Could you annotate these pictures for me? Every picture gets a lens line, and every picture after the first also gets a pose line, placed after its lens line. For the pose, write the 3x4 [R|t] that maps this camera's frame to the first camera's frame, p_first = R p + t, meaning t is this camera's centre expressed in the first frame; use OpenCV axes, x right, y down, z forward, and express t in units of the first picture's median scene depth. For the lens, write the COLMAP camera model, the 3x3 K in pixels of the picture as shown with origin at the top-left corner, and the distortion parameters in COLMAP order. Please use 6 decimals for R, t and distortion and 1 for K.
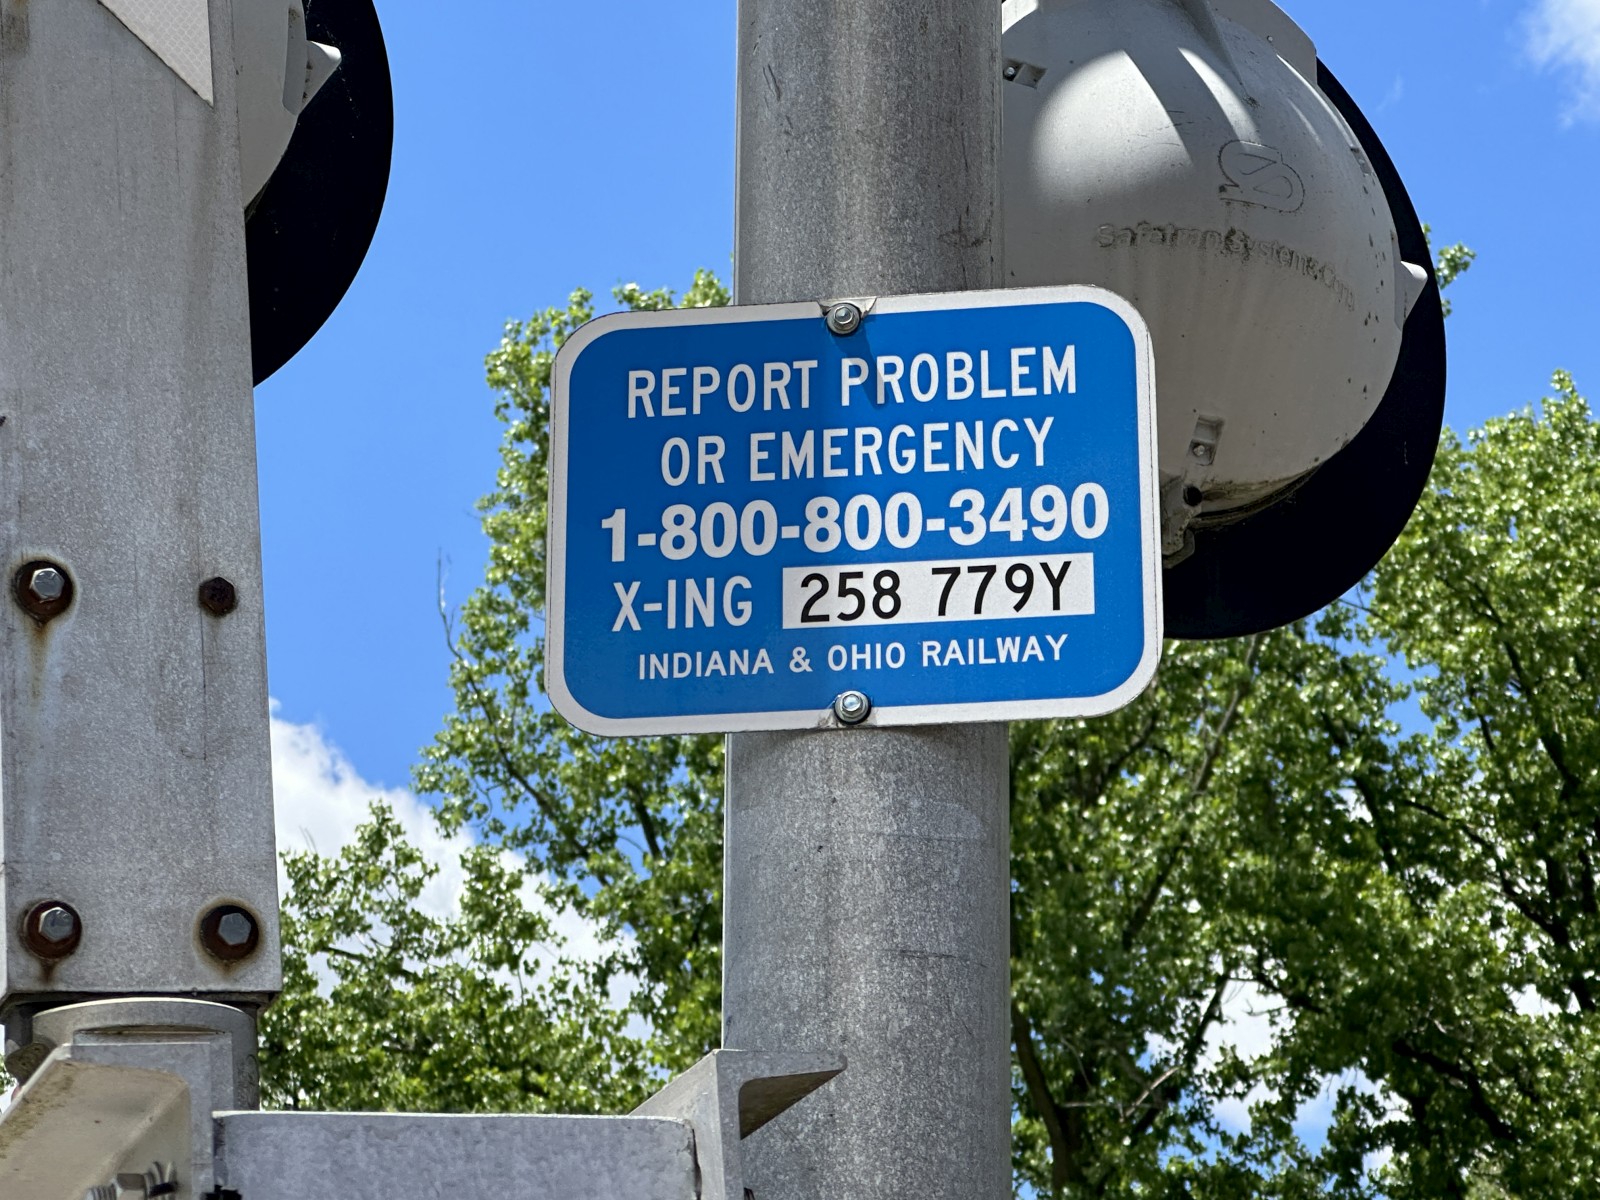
lens RADIAL K [[4725.7, 0, 798.6], [0, 4725.7, 483.5], [0, 0, 1]] dist [-0.547201, 12.907669]
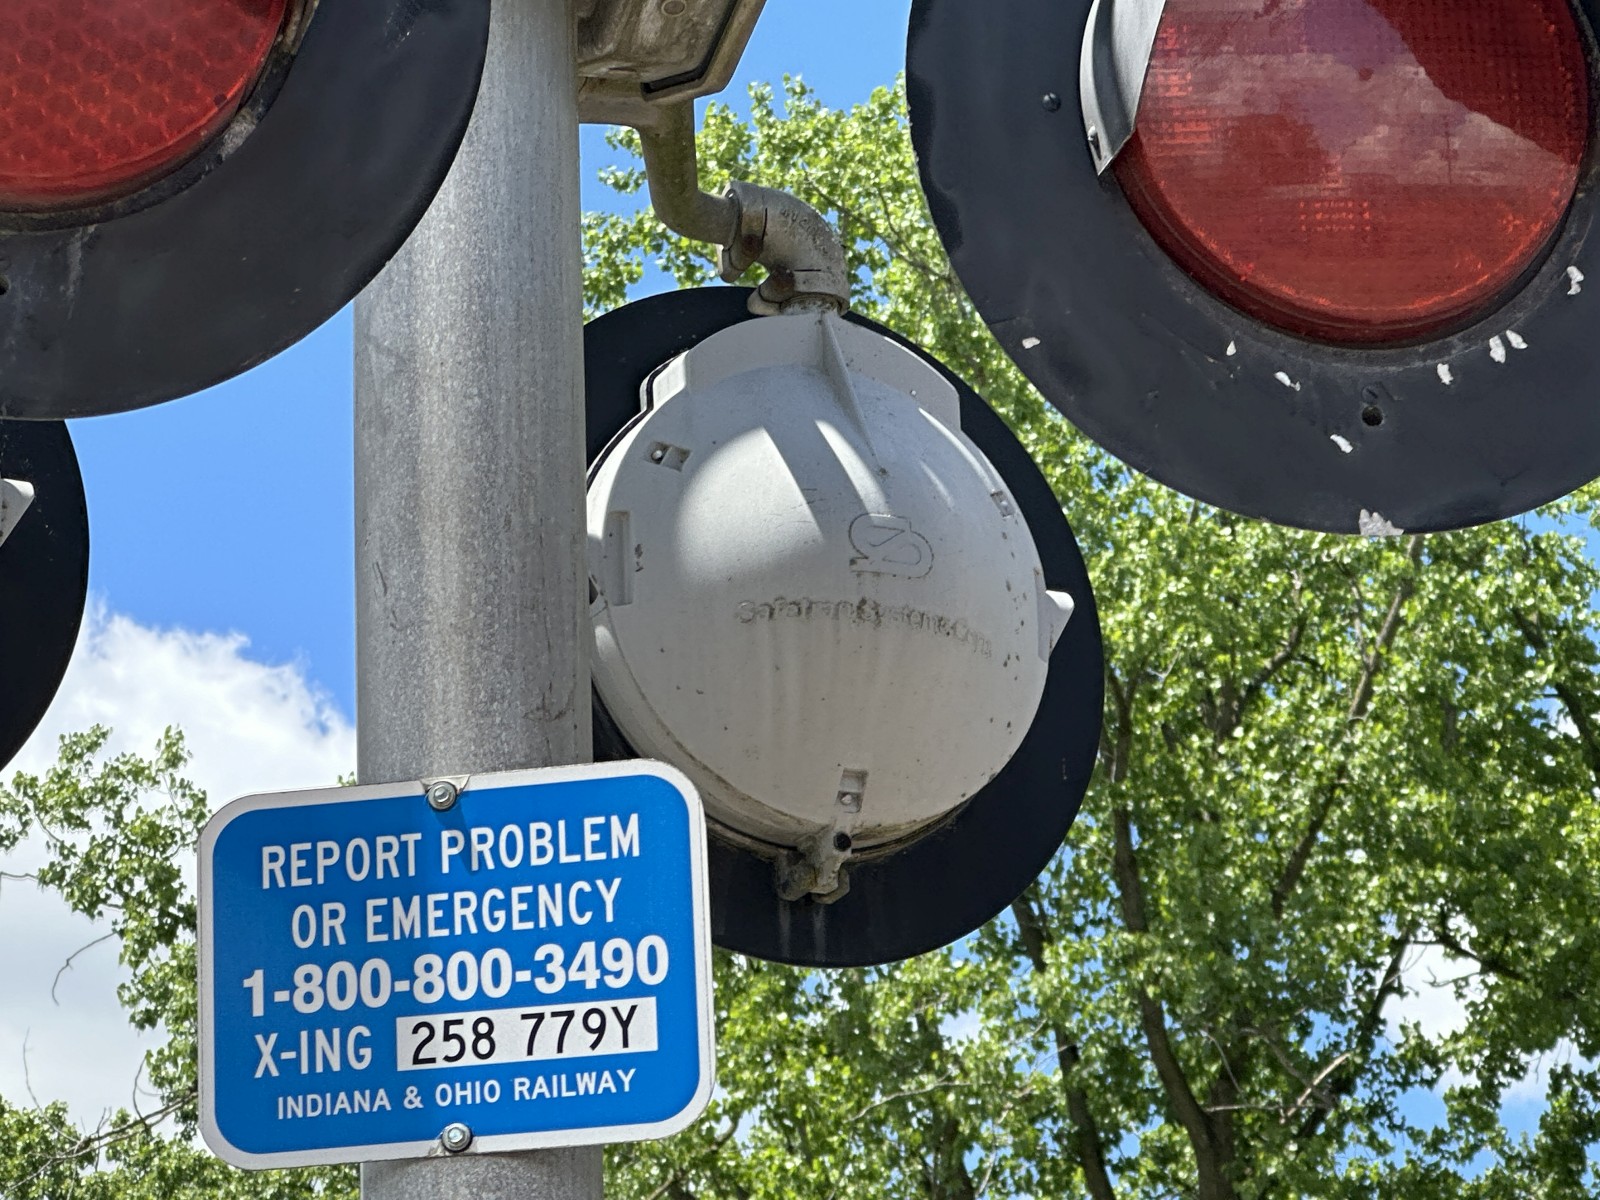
lens RADIAL K [[5891.5, 0, 804.8], [0, 5891.5, 602.4], [0, 0, 1]] dist [-0.817585, 23.168372]
pose [[0.998761, -0.048355, -0.011771, 0.115532], [0.048829, 0.997836, 0.044030, -0.138696], [0.009616, -0.044550, 0.998961, -0.432384]]
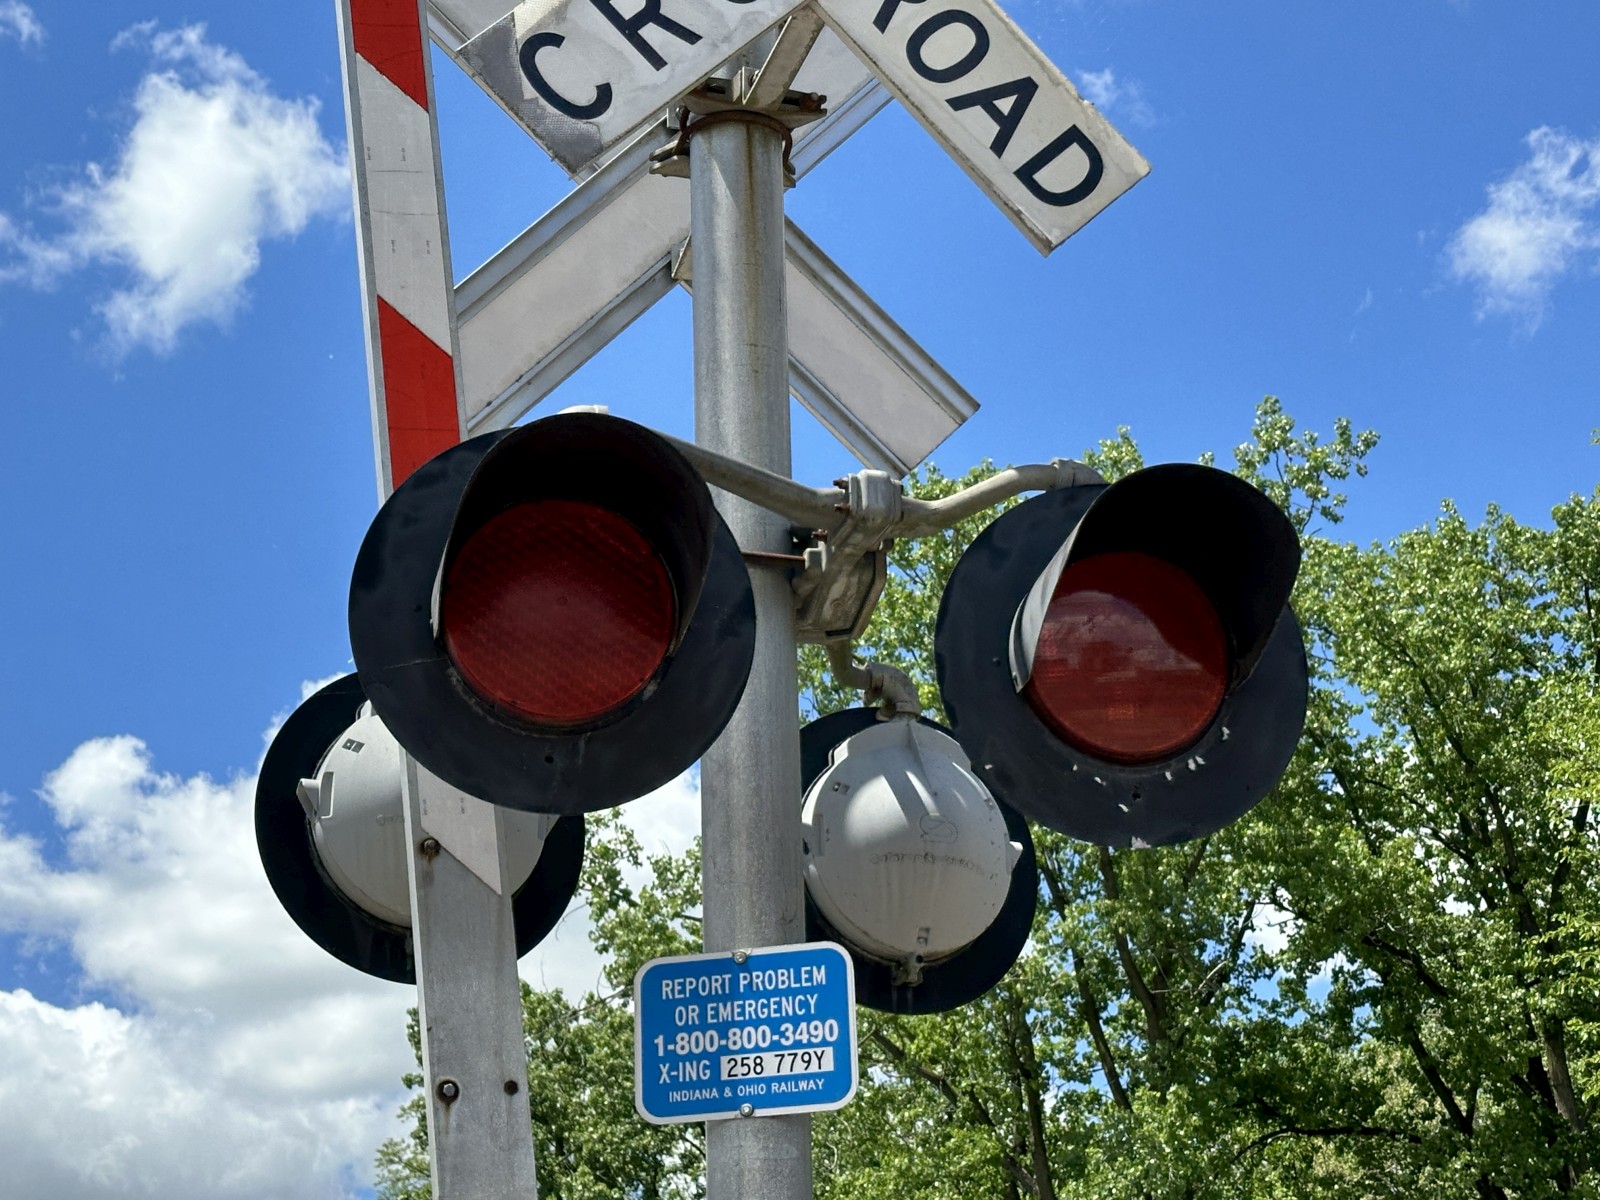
lens RADIAL K [[3013.6, 0, 817.0], [0, 3013.6, 564.0], [0, 0, 1]] dist [0.106369, 0.276192]
pose [[0.996834, -0.062301, -0.049398, 0.149207], [0.061807, 0.998022, -0.011477, -0.231733], [0.050015, 0.008387, 0.998713, -0.706416]]
